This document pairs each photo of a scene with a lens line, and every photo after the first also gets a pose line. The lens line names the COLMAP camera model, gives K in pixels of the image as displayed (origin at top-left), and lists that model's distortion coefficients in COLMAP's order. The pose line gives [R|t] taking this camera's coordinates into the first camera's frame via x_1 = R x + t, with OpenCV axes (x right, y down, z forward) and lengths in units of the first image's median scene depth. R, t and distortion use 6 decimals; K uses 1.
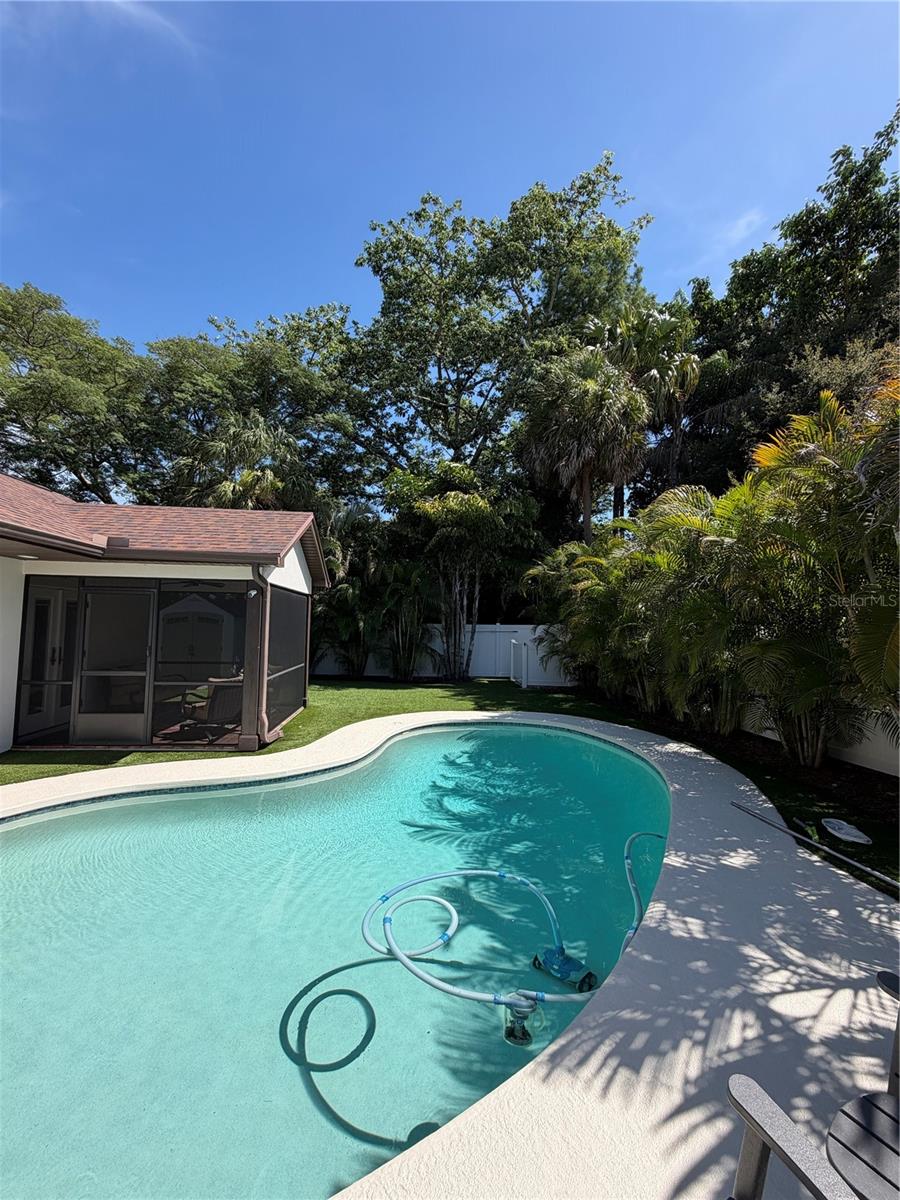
lens RADIAL K [[478.5, 0, 450.7], [0, 478.5, 598.2], [0, 0, 1]] dist [0.000374, -0.000526]
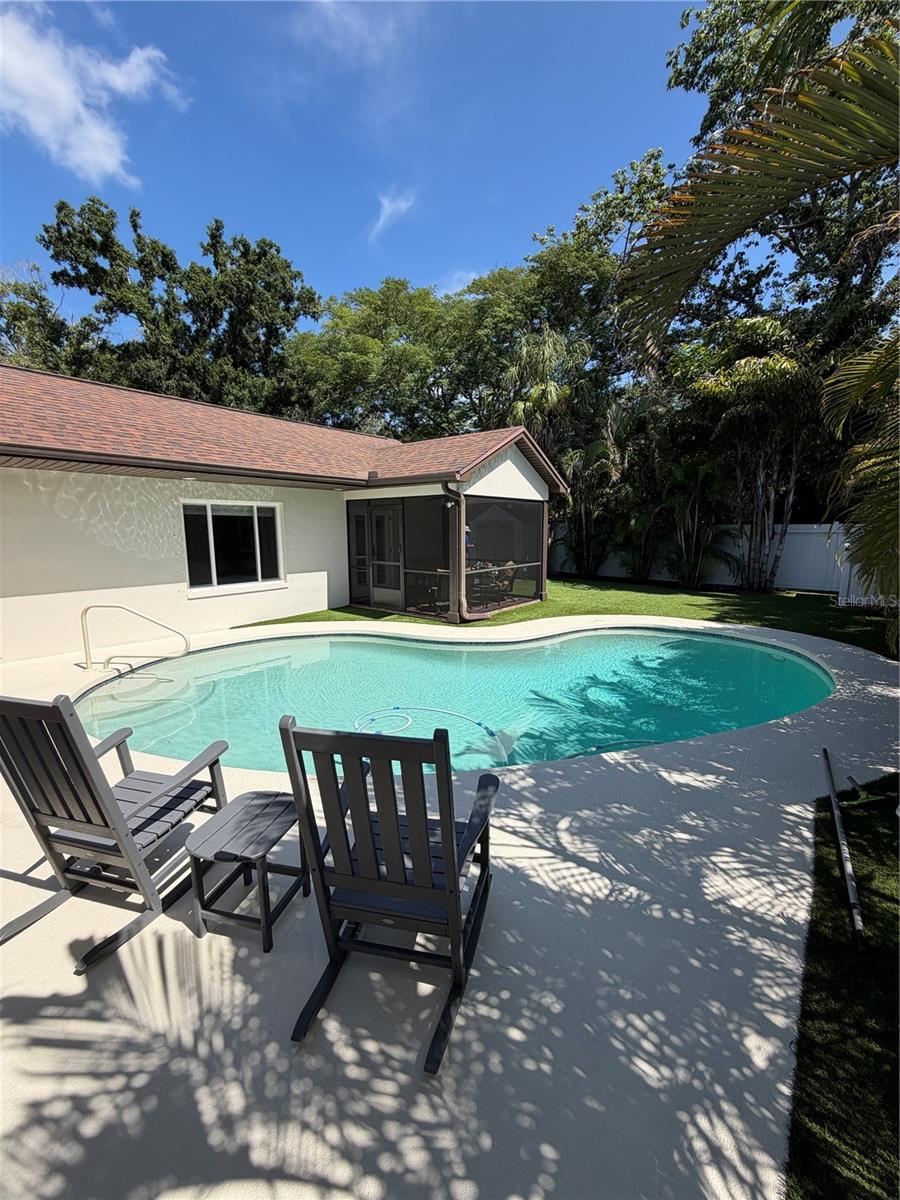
lens RADIAL K [[478.5, 0, 453.9], [0, 478.5, 598.9], [0, 0, 1]] dist [0.000374, -0.000526]
pose [[0.715943, 0.083100, -0.693195, 0.442458], [0.055787, 0.982907, 0.175447, 0.012355], [0.695926, -0.164282, 0.699070, 0.054839]]
